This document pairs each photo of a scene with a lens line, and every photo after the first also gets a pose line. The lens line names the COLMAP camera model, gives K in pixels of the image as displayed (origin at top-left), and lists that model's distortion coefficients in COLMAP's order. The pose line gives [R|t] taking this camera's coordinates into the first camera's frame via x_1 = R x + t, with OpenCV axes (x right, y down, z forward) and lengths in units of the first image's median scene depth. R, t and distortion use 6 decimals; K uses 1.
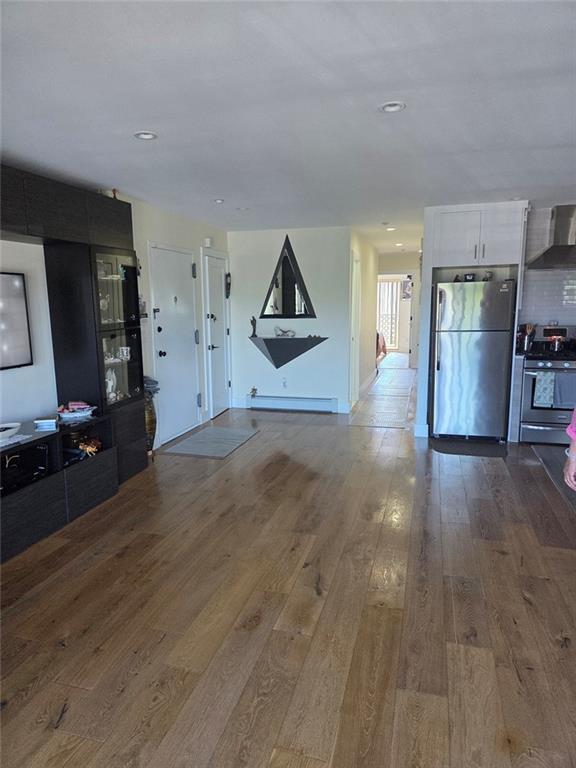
lens RADIAL K [[504.0, 0, 288.0], [0, 504.0, 384.0], [0, 0, 1]] dist [0.078920, -0.058598]
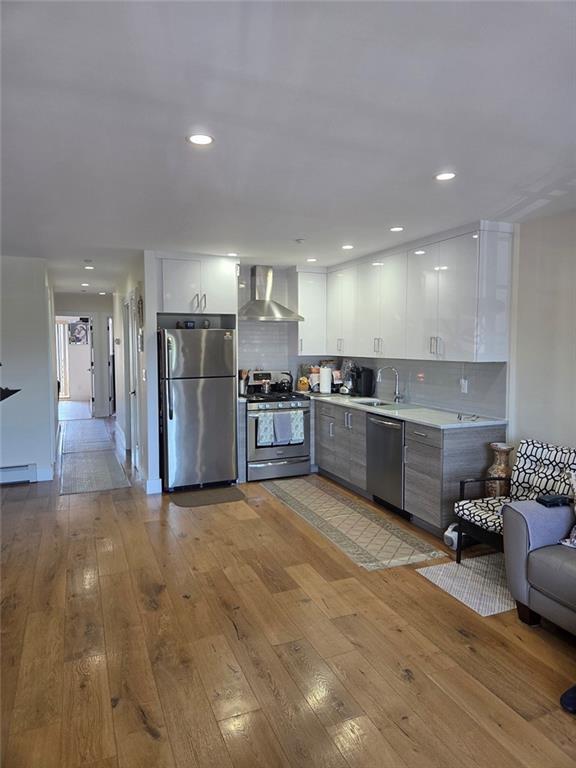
lens RADIAL K [[504.0, 0, 288.0], [0, 504.0, 384.0], [0, 0, 1]] dist [0.078920, -0.058598]
pose [[0.780545, -0.039630, 0.623842, -0.122547], [0.092169, 0.994377, -0.052152, -0.023603], [-0.618267, 0.098206, 0.779809, 0.119303]]
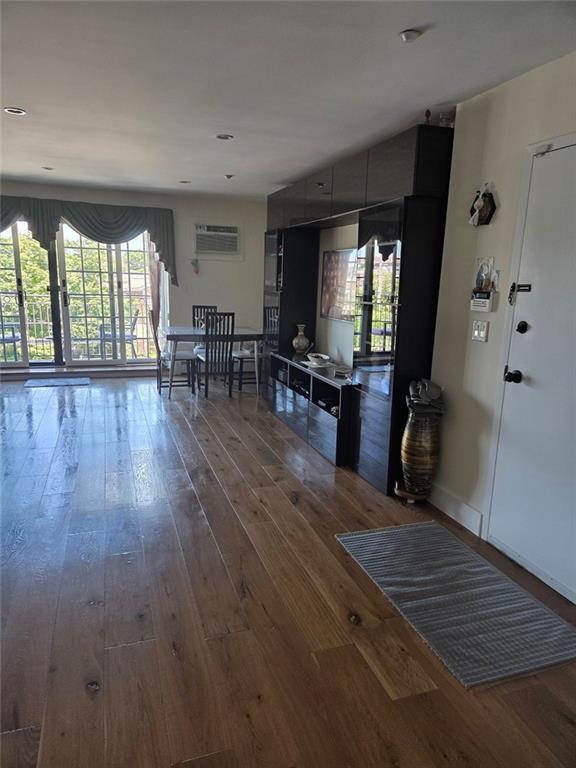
lens RADIAL K [[504.0, 0, 288.0], [0, 504.0, 384.0], [0, 0, 1]] dist [0.078920, -0.058598]
pose [[-0.814769, 0.111705, -0.568923, 0.192991], [-0.113108, 0.931786, 0.344937, -0.180339], [0.568646, 0.345394, -0.746556, 1.127533]]
